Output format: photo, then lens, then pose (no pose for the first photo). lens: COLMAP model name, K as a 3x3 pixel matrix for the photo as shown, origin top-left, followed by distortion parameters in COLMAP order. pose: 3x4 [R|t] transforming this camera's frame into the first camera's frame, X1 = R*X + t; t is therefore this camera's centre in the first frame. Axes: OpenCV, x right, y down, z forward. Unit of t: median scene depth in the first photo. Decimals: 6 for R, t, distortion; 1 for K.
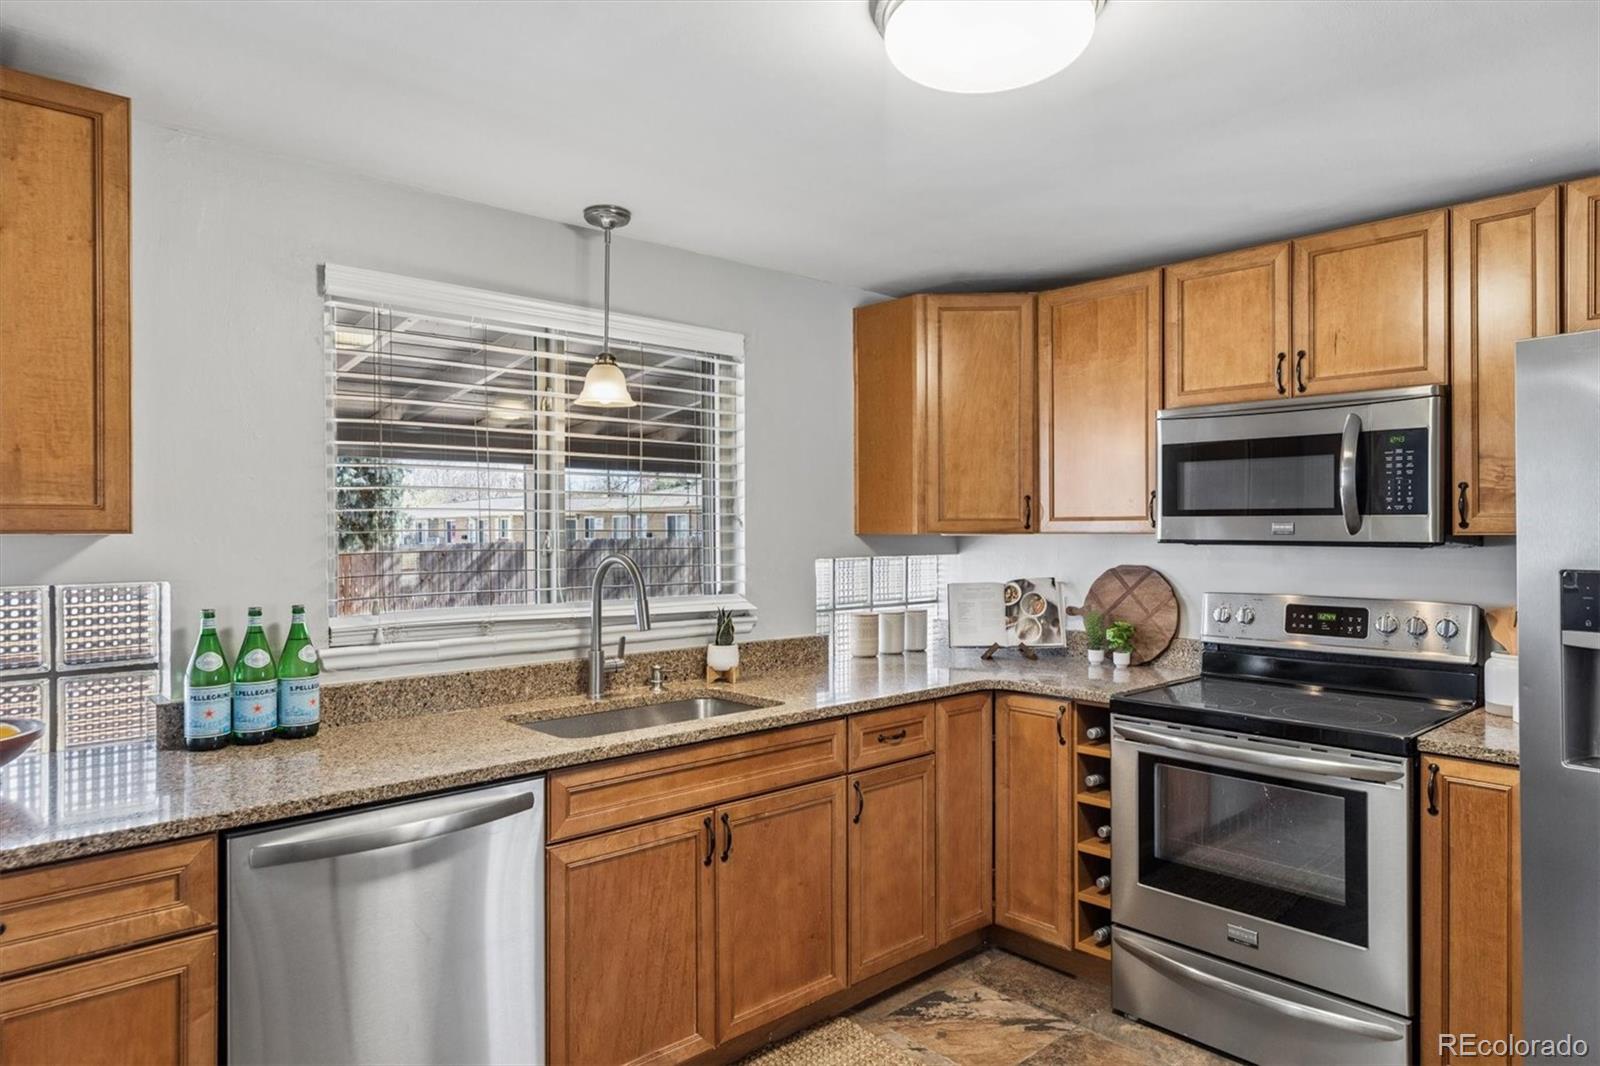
lens RADIAL K [[987.0, 0, 801.5], [0, 987.0, 525.6], [0, 0, 1]] dist [0.010681, -0.002219]
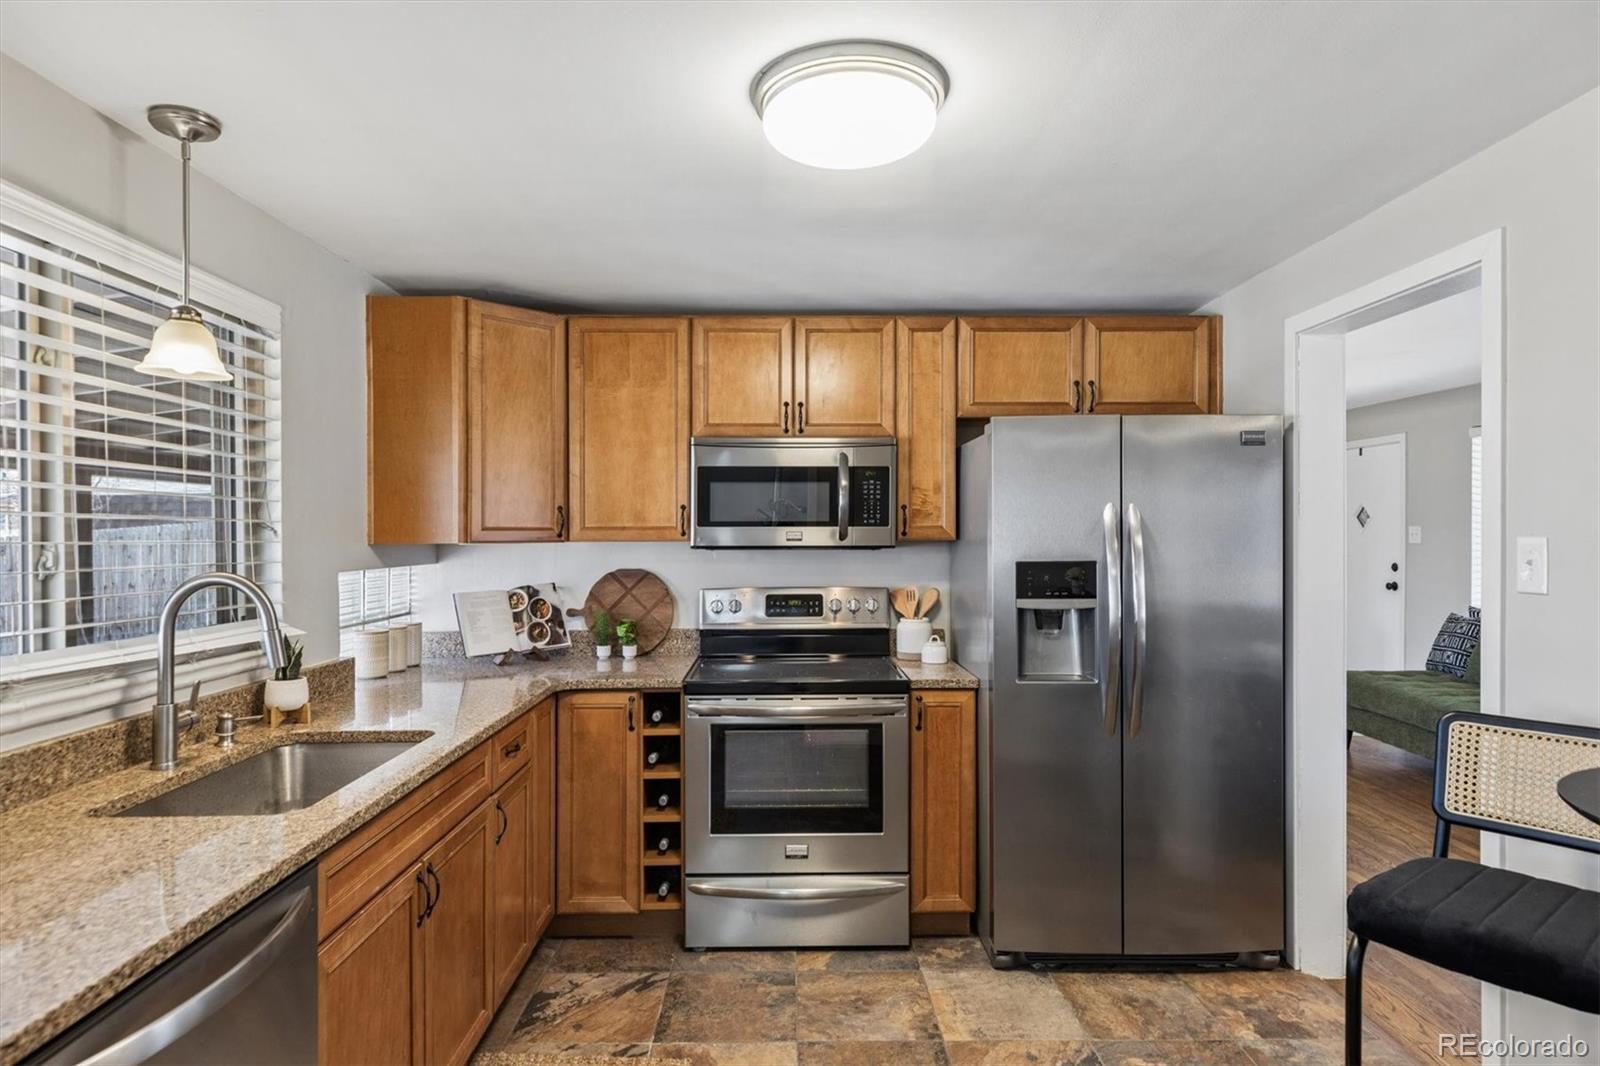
lens RADIAL K [[914.1, 0, 800.1], [0, 914.1, 540.5], [0, 0, 1]] dist [0.016460, -0.002585]
pose [[0.669873, -0.006905, 0.742444, -0.374092], [0.001241, 0.999966, 0.008181, -0.001557], [-0.742475, -0.004559, 0.669858, 0.168490]]
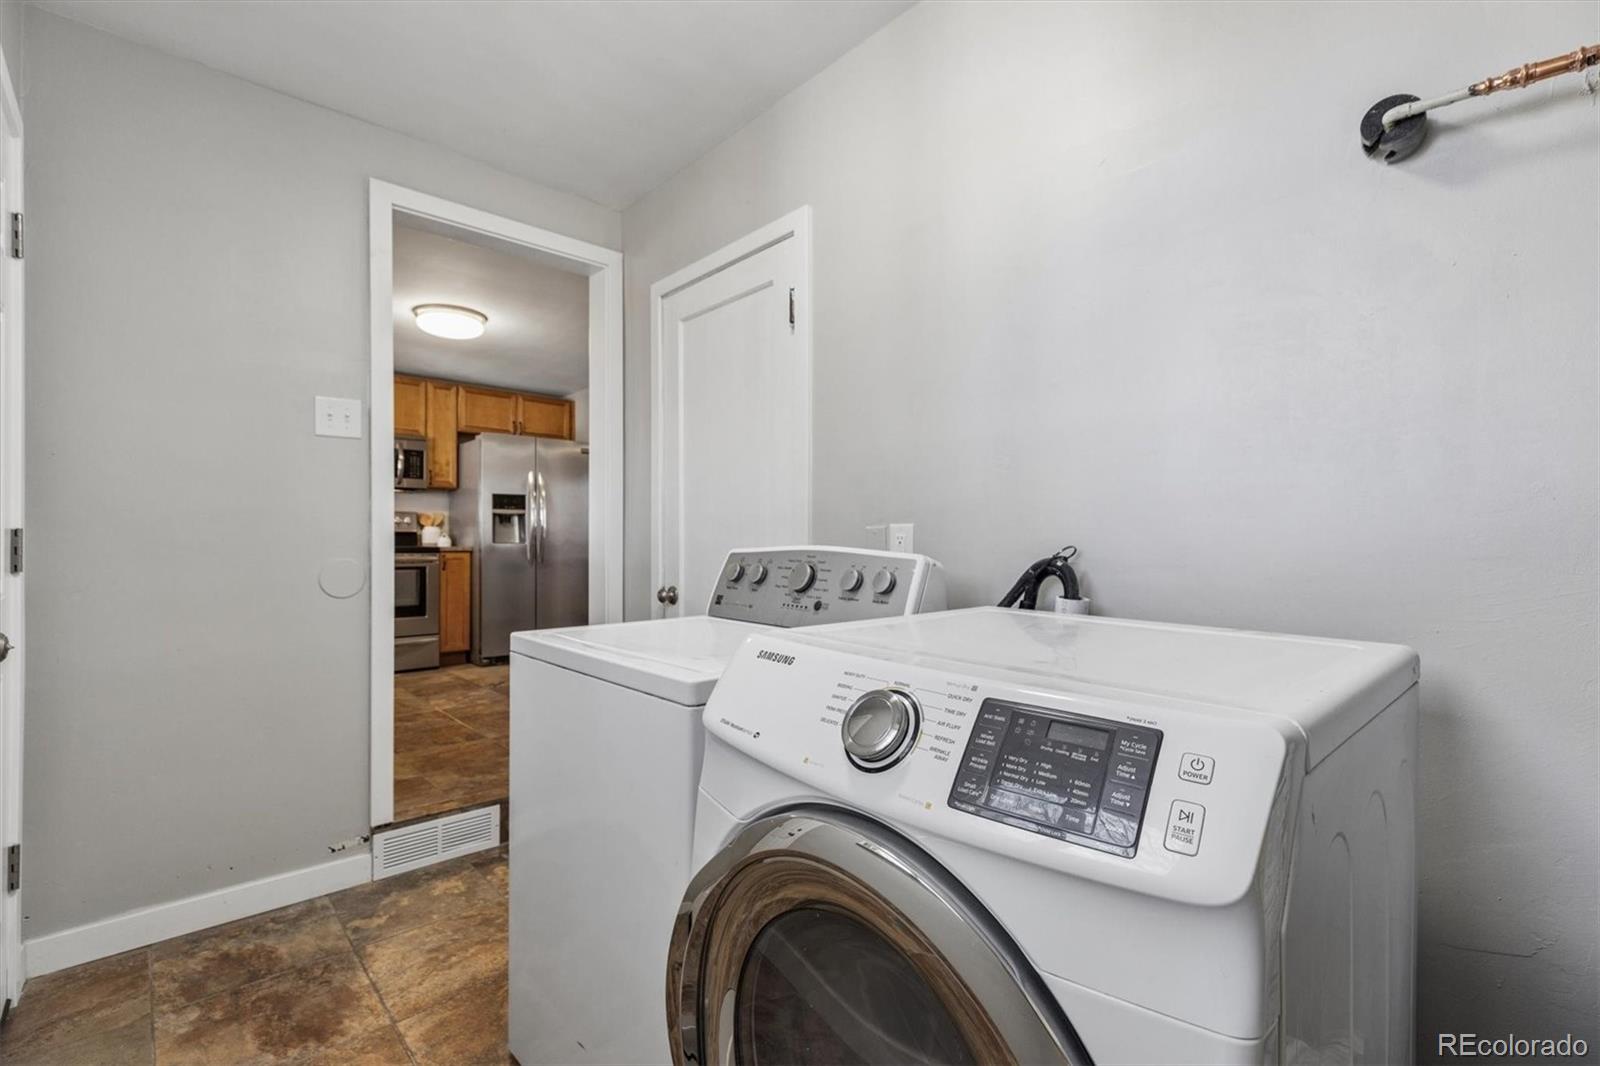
lens RADIAL K [[721.7, 0, 806.3], [0, 721.7, 545.0], [0, 0, 1]] dist [0.001337, -0.000001]
pose [[0.000856, 0.002189, 0.999997, -1.331880], [-0.001883, 0.999996, -0.002187, 0.162163], [-0.999998, -0.001881, 0.000860, -0.151274]]
